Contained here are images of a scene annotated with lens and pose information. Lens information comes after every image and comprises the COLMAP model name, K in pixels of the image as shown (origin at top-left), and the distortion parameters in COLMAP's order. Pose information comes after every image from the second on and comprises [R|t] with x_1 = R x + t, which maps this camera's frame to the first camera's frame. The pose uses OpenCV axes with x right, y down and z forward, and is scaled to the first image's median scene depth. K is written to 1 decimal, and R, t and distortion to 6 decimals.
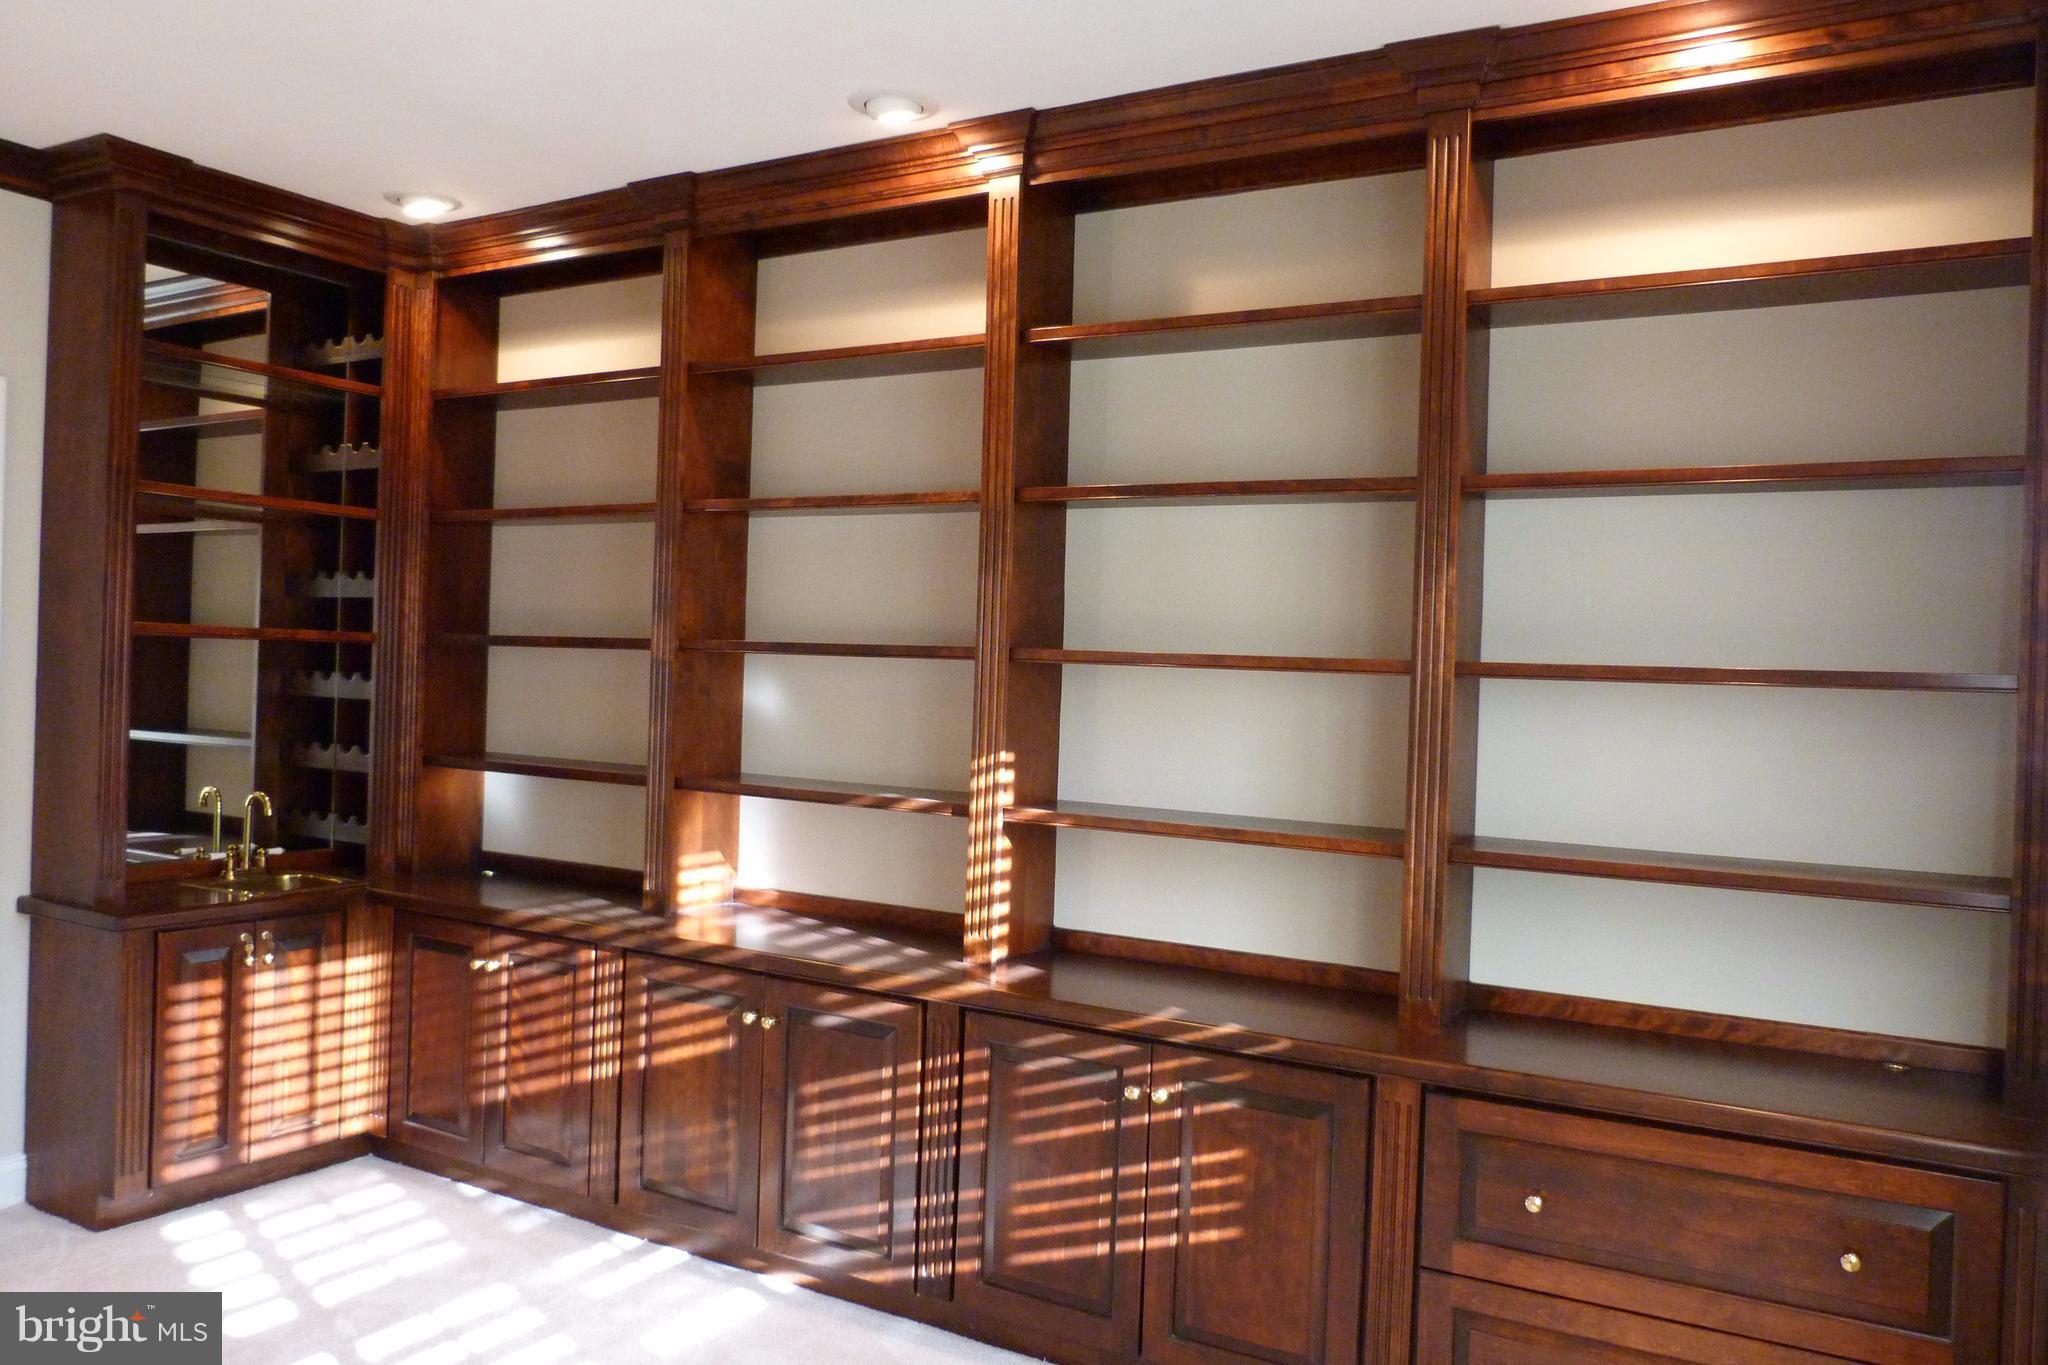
lens RADIAL K [[1545.9, 0, 992.3], [0, 1545.9, 669.1], [0, 0, 1]] dist [-0.027522, 0.008604]
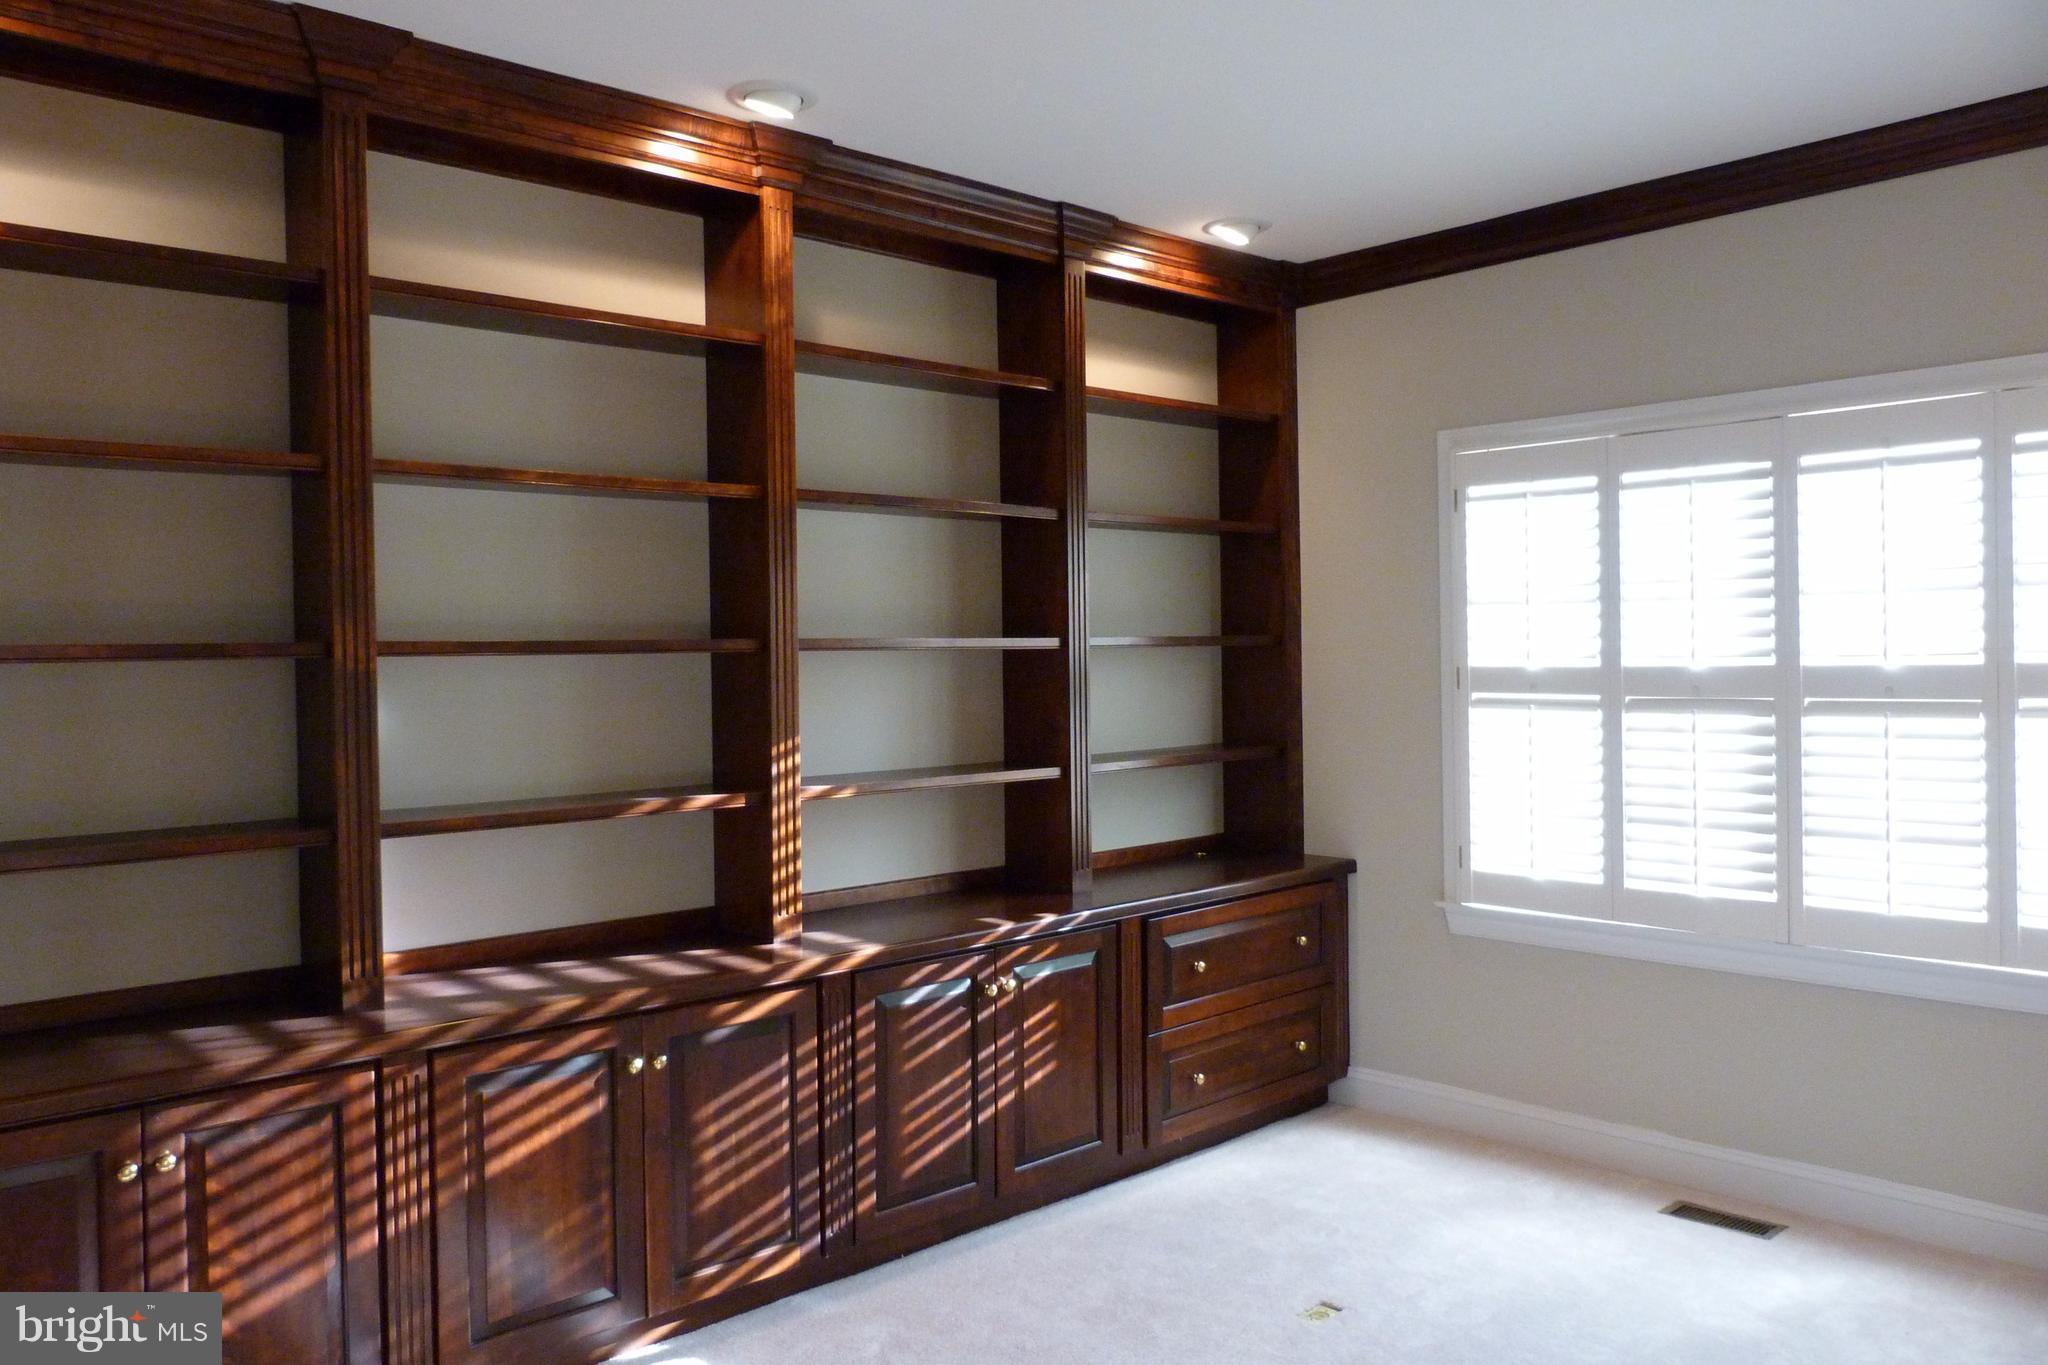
lens RADIAL K [[1545.9, 0, 982.7], [0, 1545.9, 661.6], [0, 0, 1]] dist [-0.027522, 0.008604]
pose [[0.279634, -0.043875, 0.959104, -0.962999], [0.026235, 0.998931, 0.038048, -0.033899], [-0.959748, 0.014522, 0.280486, 0.571248]]
